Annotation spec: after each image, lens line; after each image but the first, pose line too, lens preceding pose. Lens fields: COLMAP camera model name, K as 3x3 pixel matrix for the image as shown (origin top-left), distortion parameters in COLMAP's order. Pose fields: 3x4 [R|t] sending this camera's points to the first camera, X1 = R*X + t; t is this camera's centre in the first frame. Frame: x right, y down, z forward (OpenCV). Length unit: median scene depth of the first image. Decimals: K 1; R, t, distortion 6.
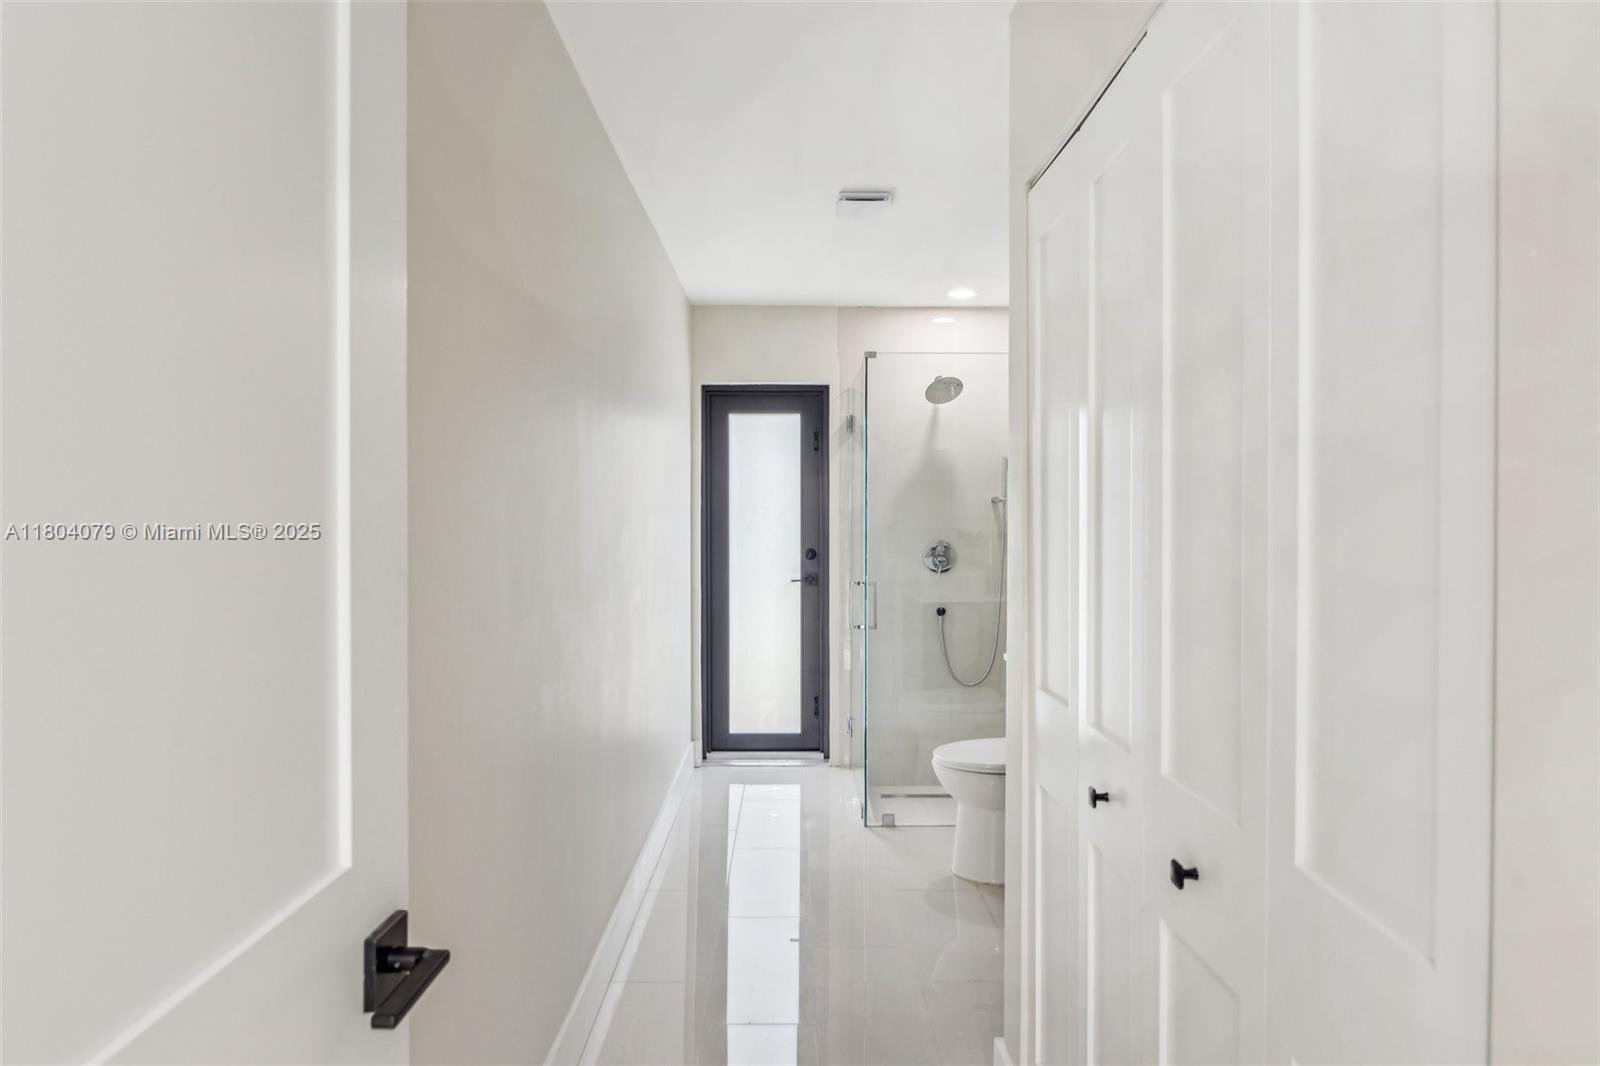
lens RADIAL K [[877.3, 0, 800.1], [0, 877.3, 527.2], [0, 0, 1]] dist [0.000414, 0.000014]
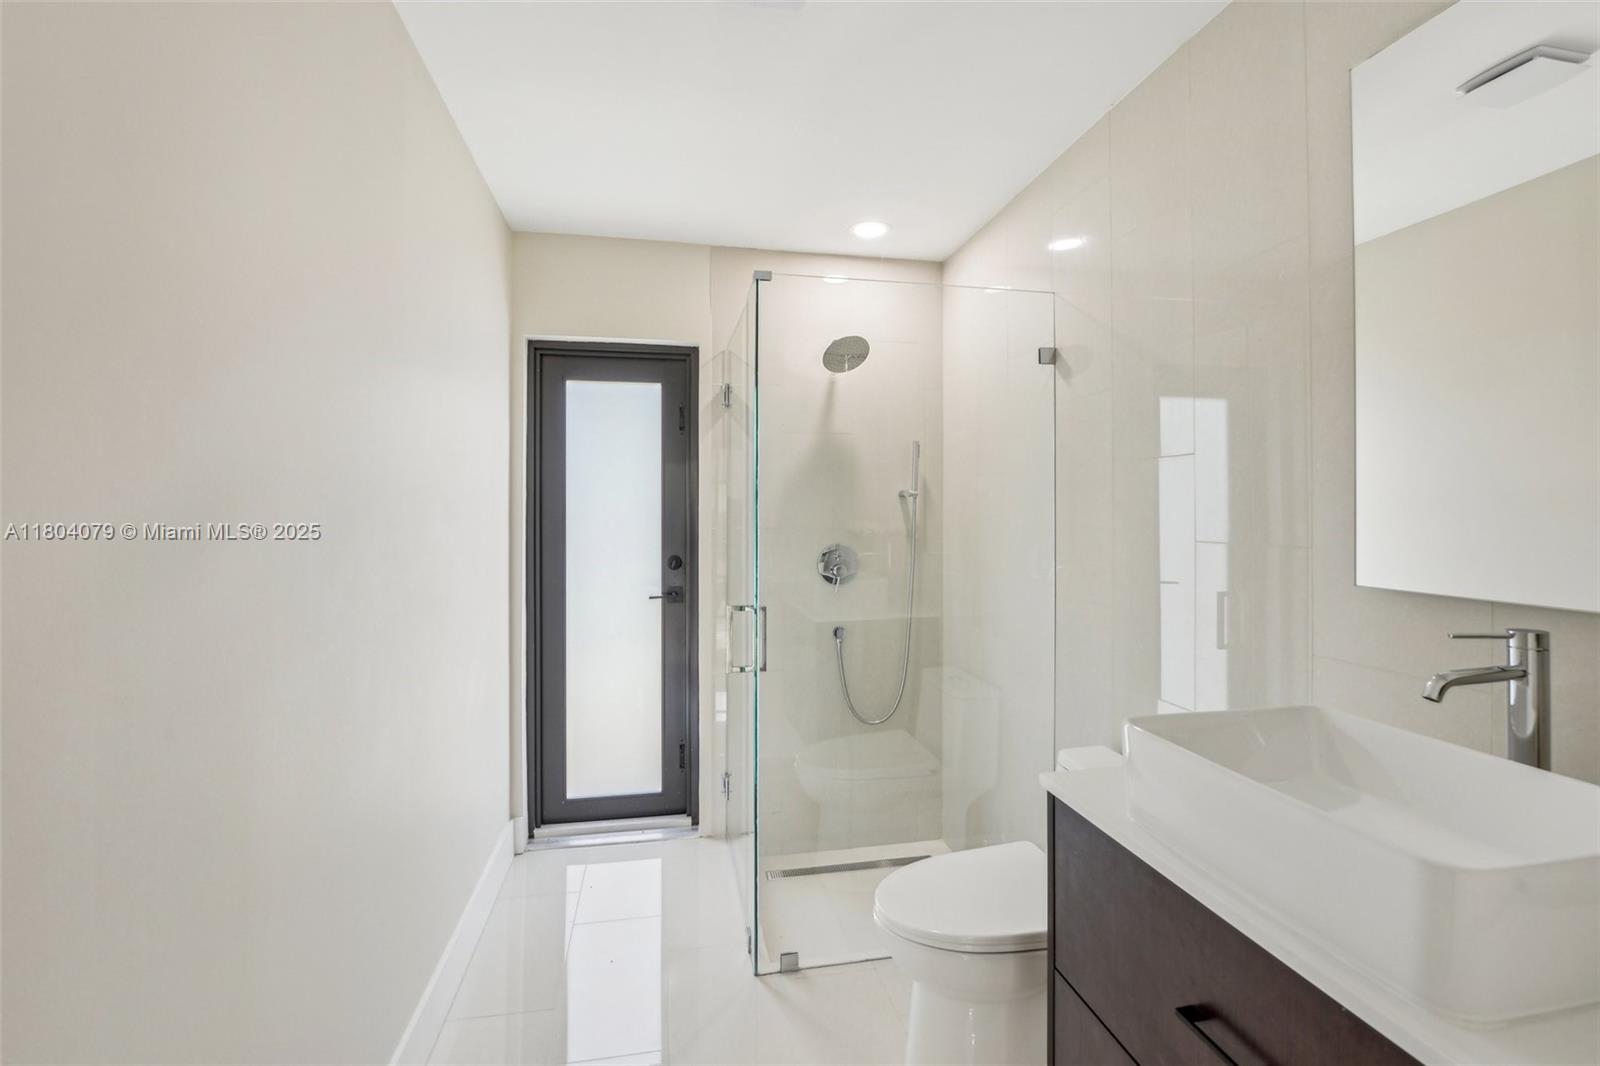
lens RADIAL K [[690.1, 0, 783.9], [0, 690.1, 505.7], [0, 0, 1]] dist [0.003872, 0.000194]
pose [[0.985506, 0.000247, 0.169640, 0.003897], [0.002213, 0.999895, -0.014312, -0.011045], [-0.169626, 0.014480, 0.985402, 0.381689]]
